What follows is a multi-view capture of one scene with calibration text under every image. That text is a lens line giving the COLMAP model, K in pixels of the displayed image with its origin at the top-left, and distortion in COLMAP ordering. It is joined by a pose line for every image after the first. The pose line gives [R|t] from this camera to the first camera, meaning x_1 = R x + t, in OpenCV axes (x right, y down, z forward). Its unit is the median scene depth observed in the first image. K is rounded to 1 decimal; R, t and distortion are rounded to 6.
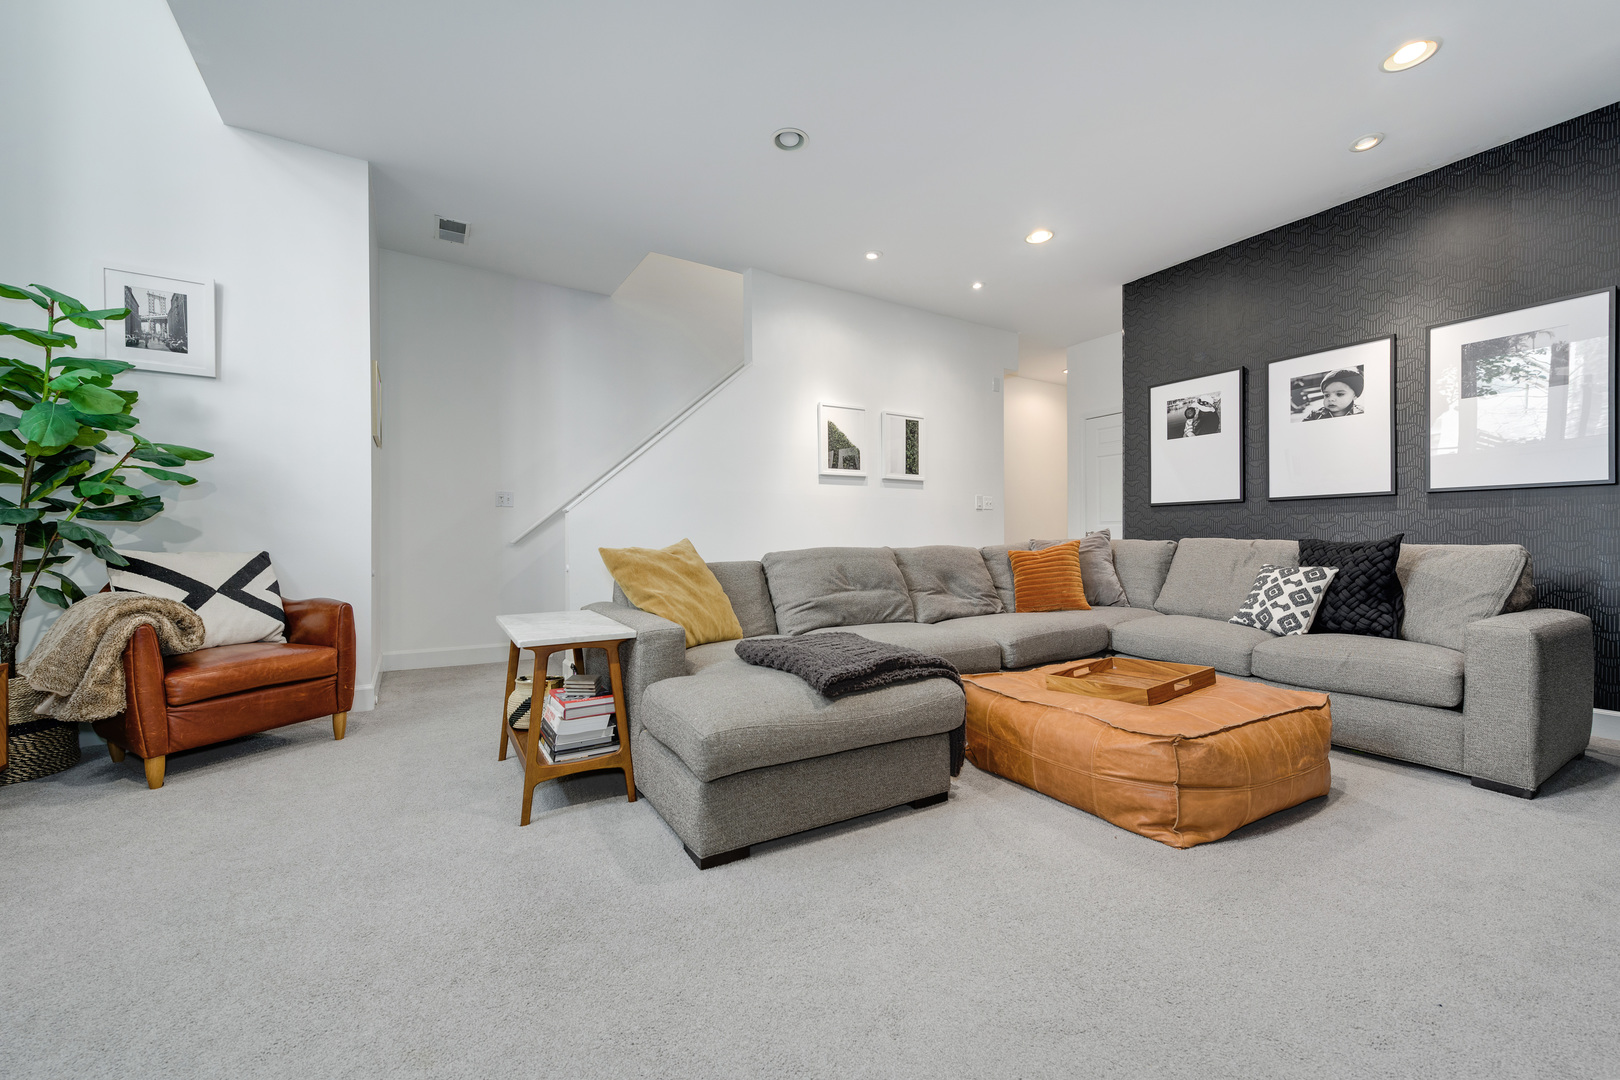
lens RADIAL K [[642.9, 0, 809.5], [0, 642.9, 542.1], [0, 0, 1]] dist [0.010797, -0.000313]
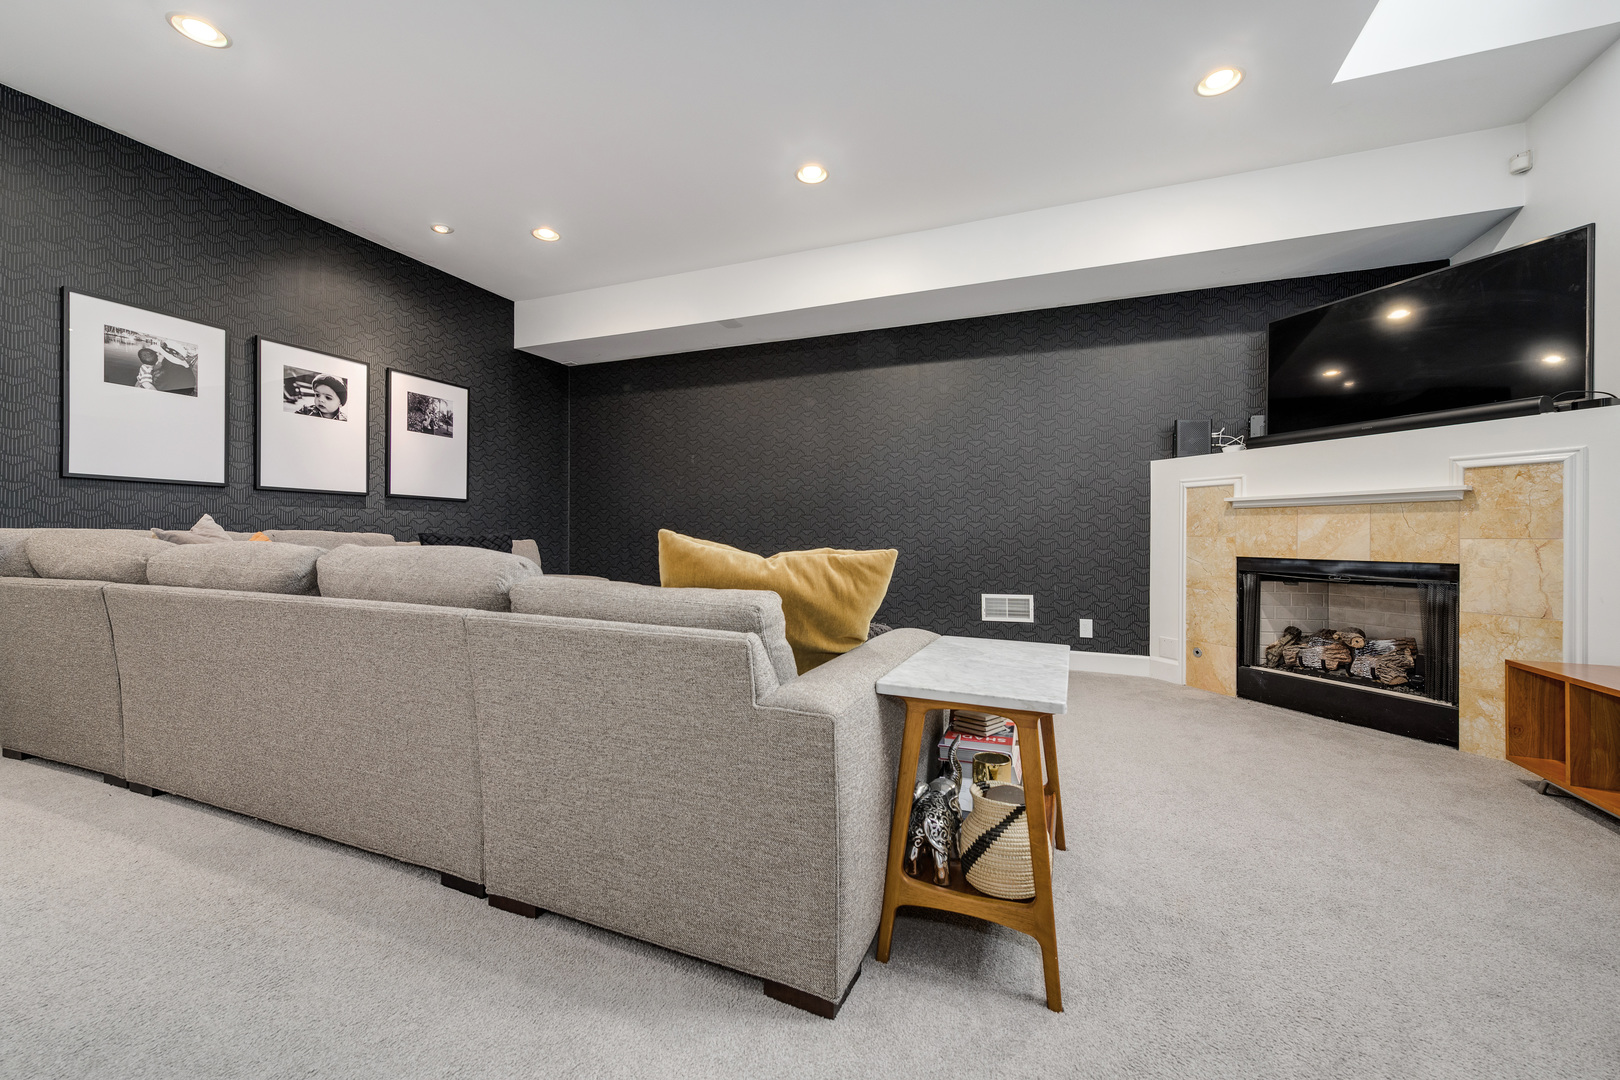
lens RADIAL K [[642.9, 0, 809.8], [0, 642.9, 539.9], [0, 0, 1]] dist [0.010797, -0.000313]
pose [[-0.580634, -0.006506, 0.814139, -0.523995], [-0.006465, 0.999973, 0.003381, -0.000392], [-0.814139, -0.003301, -0.580661, 0.964893]]
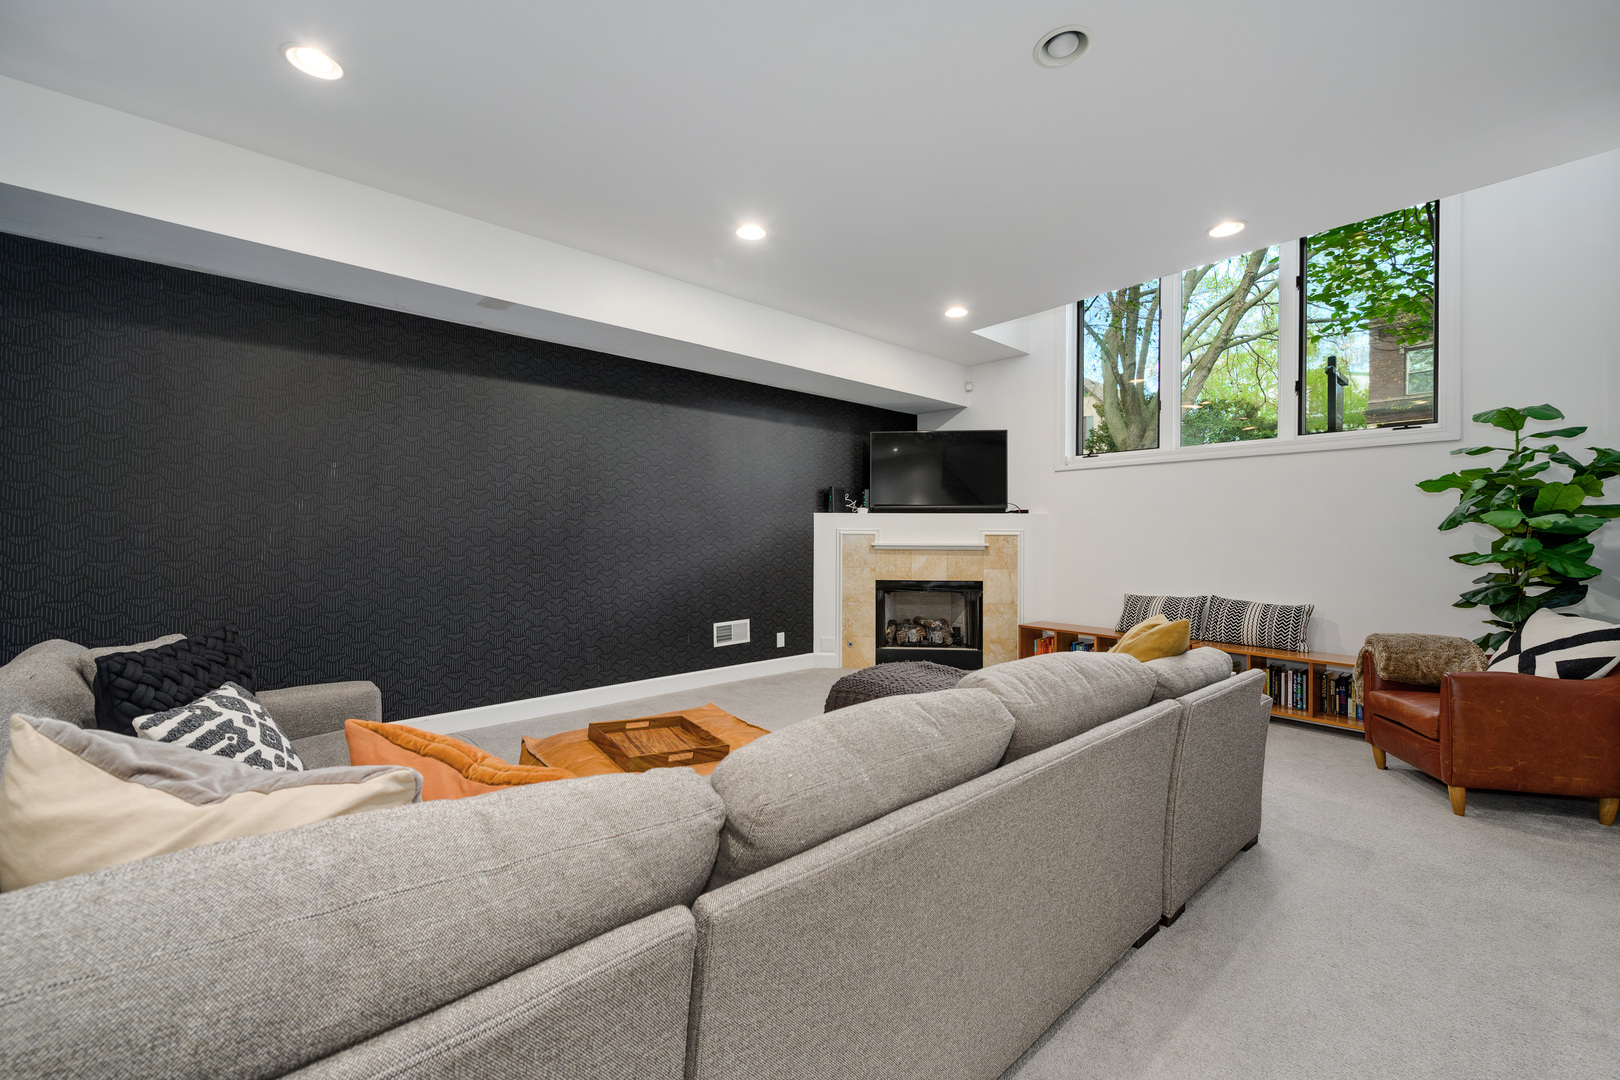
lens RADIAL K [[642.9, 0, 811.1], [0, 642.9, 533.0], [0, 0, 1]] dist [0.010797, -0.000313]
pose [[-0.985827, -0.003090, -0.167736, 0.293411], [-0.003196, 0.999995, 0.000363, -0.087015], [0.167734, 0.000894, -0.985832, 1.359527]]
